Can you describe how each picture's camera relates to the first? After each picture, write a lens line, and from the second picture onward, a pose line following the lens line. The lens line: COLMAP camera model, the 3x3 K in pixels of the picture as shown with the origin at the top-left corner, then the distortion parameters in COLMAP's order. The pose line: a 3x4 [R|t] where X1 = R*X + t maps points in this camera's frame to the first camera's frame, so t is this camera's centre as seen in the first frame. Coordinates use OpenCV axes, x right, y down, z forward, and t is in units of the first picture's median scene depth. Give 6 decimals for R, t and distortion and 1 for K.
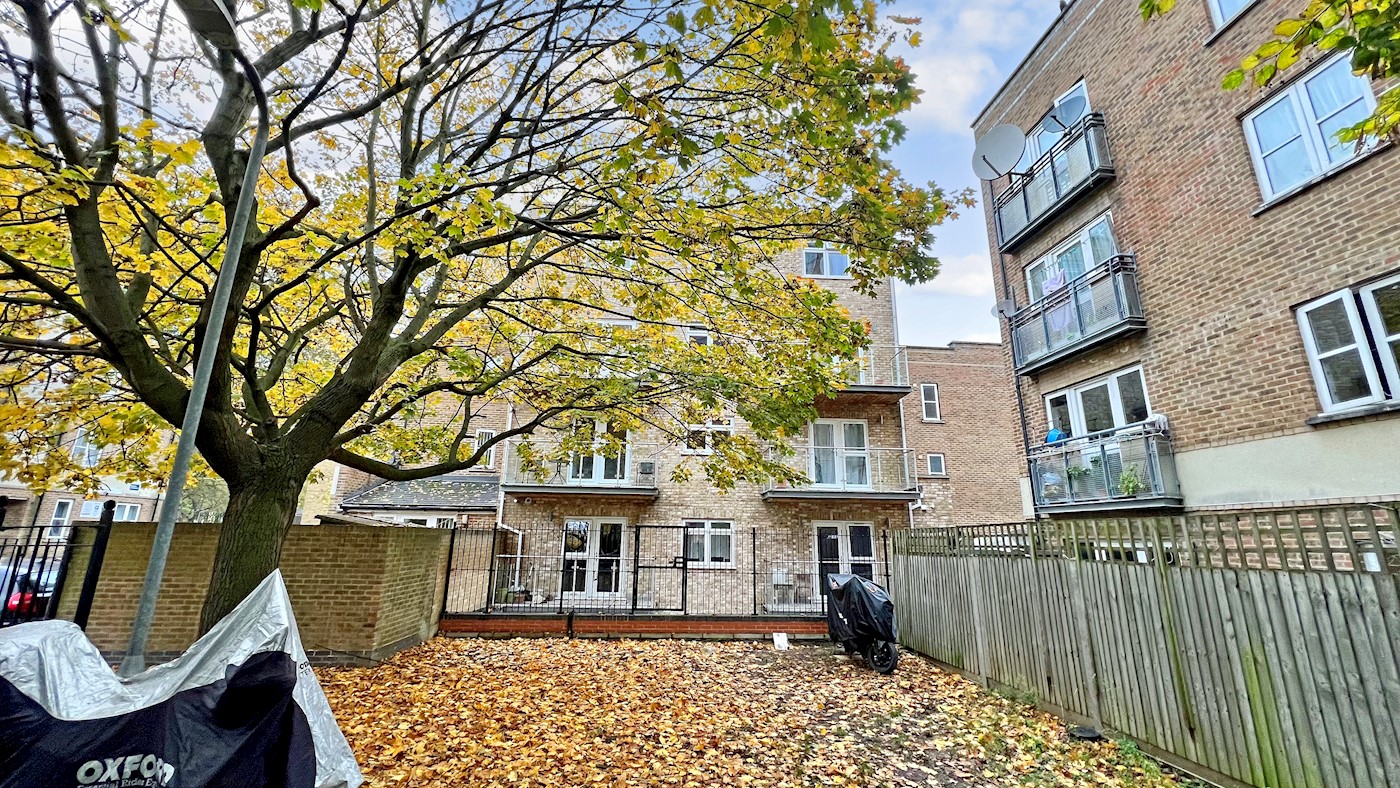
lens RADIAL K [[547.8, 0, 692.0], [0, 547.8, 394.5], [0, 0, 1]] dist [-0.000397, 0.000006]
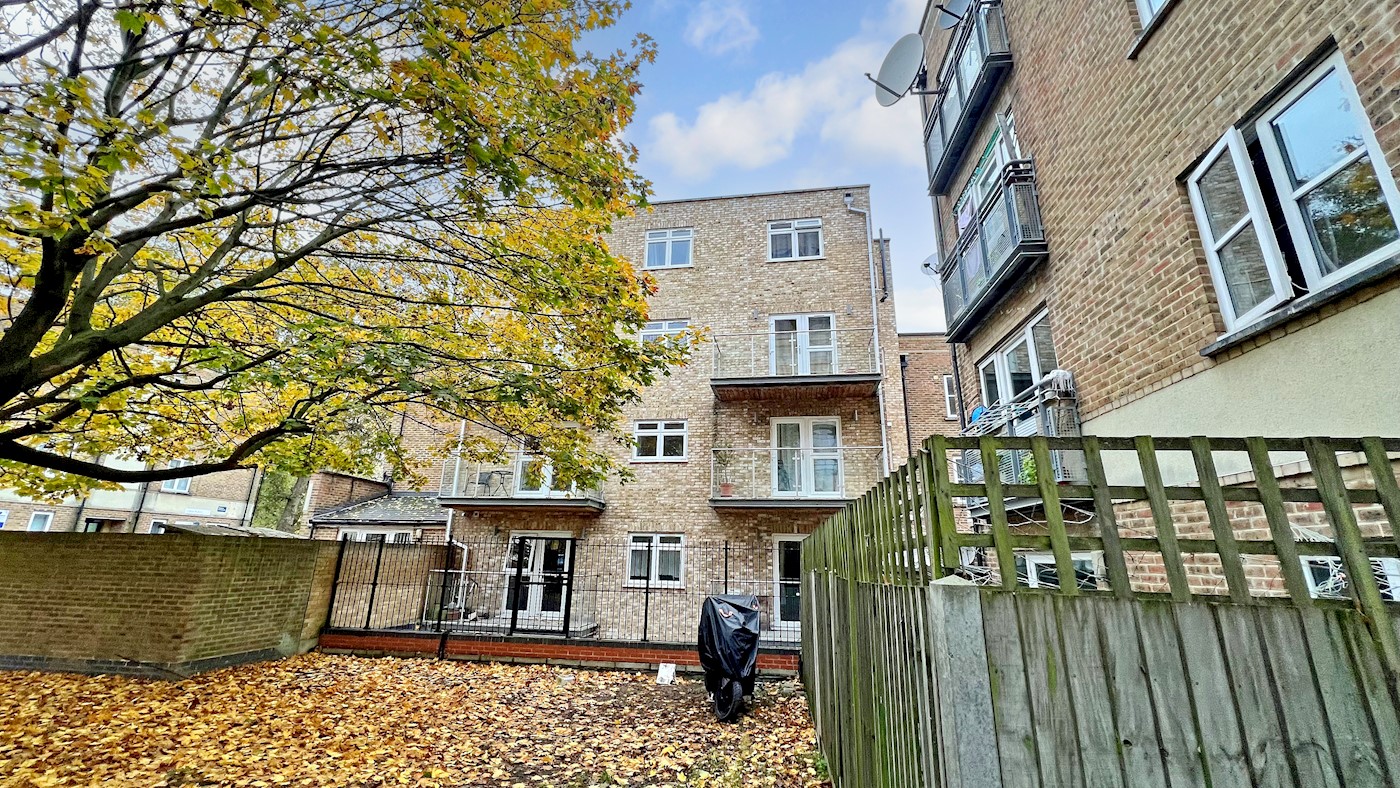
lens RADIAL K [[547.8, 0, 701.5], [0, 547.8, 395.1], [0, 0, 1]] dist [-0.000397, 0.000006]
pose [[0.978619, -0.053971, -0.198476, 0.406286], [0.046371, 0.998009, -0.042743, 0.058283], [0.200388, 0.032626, 0.979173, 0.164712]]
